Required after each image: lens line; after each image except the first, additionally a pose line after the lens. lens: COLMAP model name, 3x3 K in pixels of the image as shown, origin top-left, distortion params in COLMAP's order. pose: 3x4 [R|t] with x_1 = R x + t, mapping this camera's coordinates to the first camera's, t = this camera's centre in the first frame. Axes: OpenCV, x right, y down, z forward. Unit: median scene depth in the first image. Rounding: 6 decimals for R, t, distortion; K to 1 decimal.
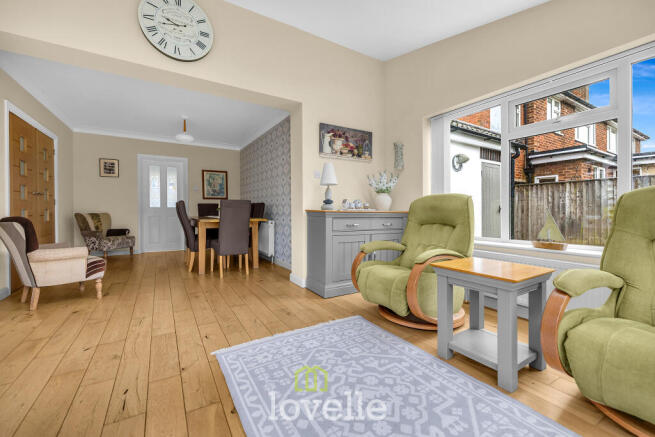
lens RADIAL K [[275.0, 0, 327.7], [0, 275.0, 211.2], [0, 0, 1]] dist [-0.000198, -0.000165]
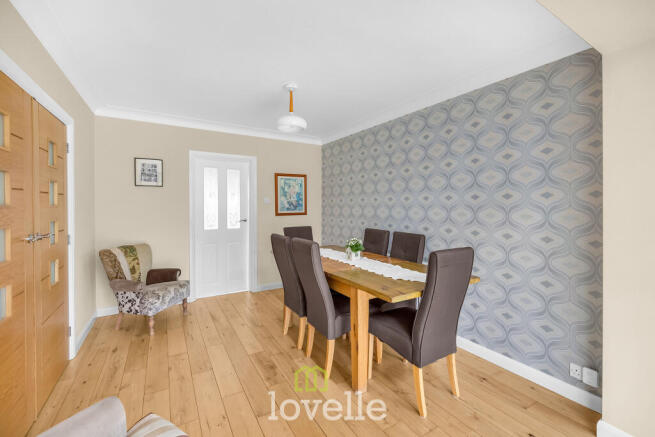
lens RADIAL K [[277.2, 0, 327.6], [0, 277.2, 207.0], [0, 0, 1]] dist [0.000226, 0.000059]
pose [[0.999992, 0.000505, -0.004025, -0.397151], [-0.000502, 1.000000, 0.000776, -0.082547], [0.004025, -0.000774, 0.999992, 0.377666]]
